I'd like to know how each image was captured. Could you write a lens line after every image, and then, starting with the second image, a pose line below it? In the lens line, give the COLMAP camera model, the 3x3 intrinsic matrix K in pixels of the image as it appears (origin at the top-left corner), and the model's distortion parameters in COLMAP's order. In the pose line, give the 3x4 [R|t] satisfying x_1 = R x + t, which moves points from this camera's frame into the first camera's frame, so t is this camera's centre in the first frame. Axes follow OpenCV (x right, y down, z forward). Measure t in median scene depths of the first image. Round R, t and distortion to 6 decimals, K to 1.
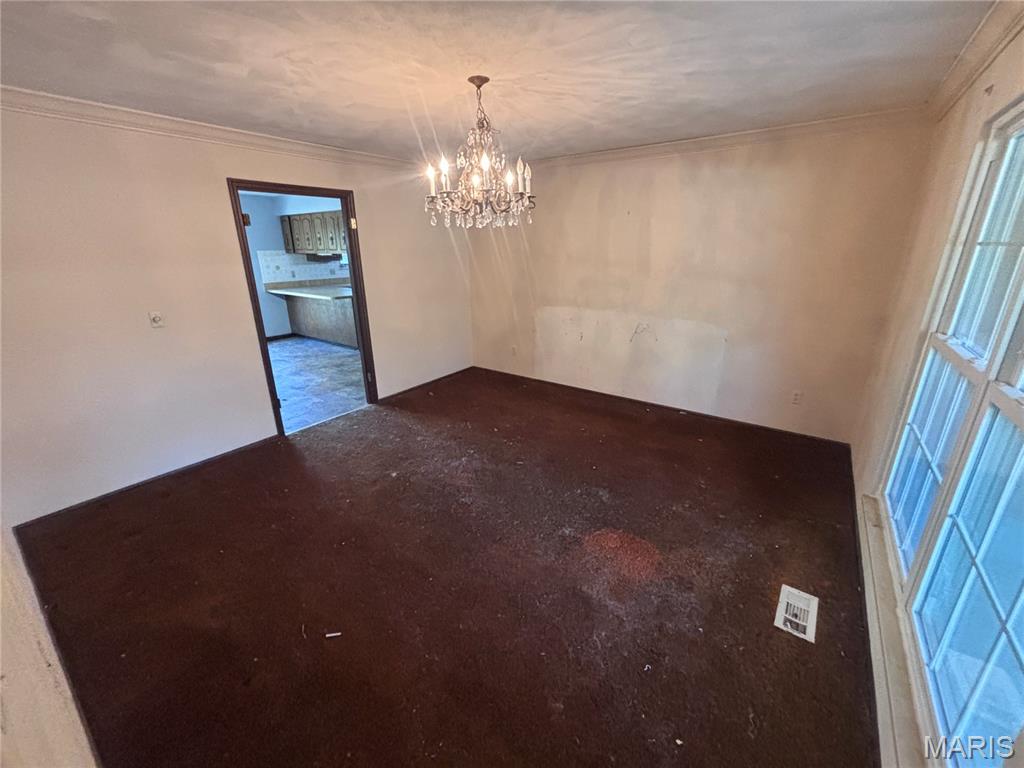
lens RADIAL K [[414.6, 0, 510.6], [0, 414.6, 379.3], [0, 0, 1]] dist [0.013076, 0.000238]
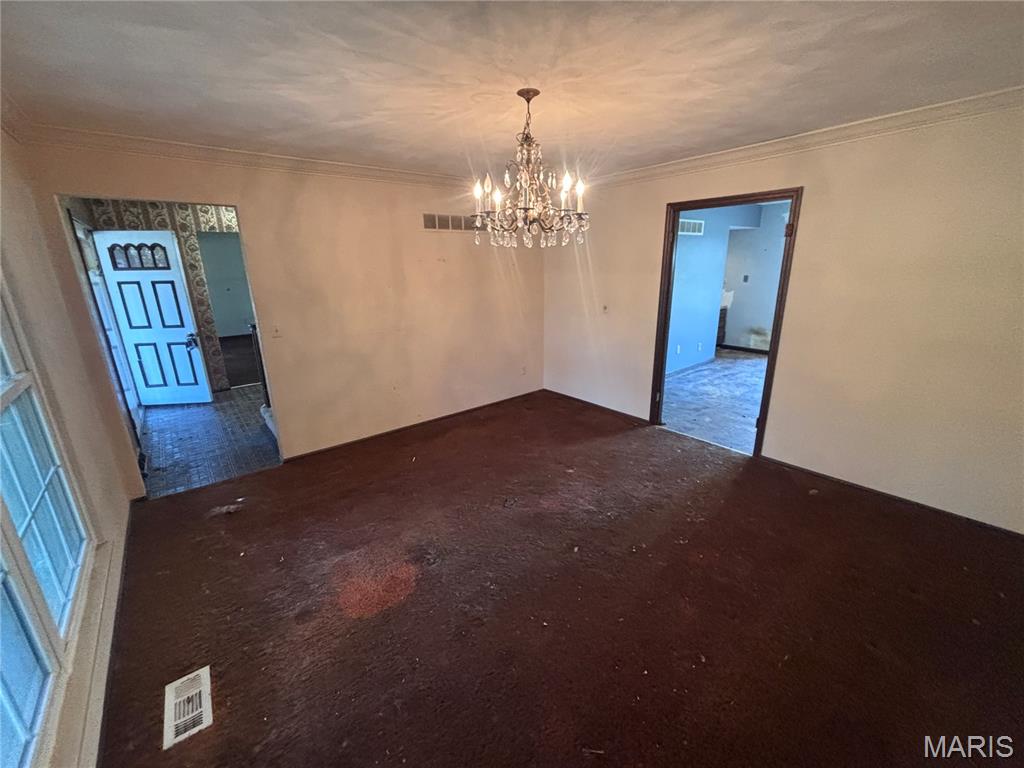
lens RADIAL K [[414.6, 0, 510.6], [0, 414.6, 379.3], [0, 0, 1]] dist [0.013076, 0.000238]
pose [[-0.251447, 0.275409, -0.927860, 0.919472], [-0.276935, 0.898108, 0.341626, -0.411815], [0.927406, 0.342857, -0.149557, 1.227101]]
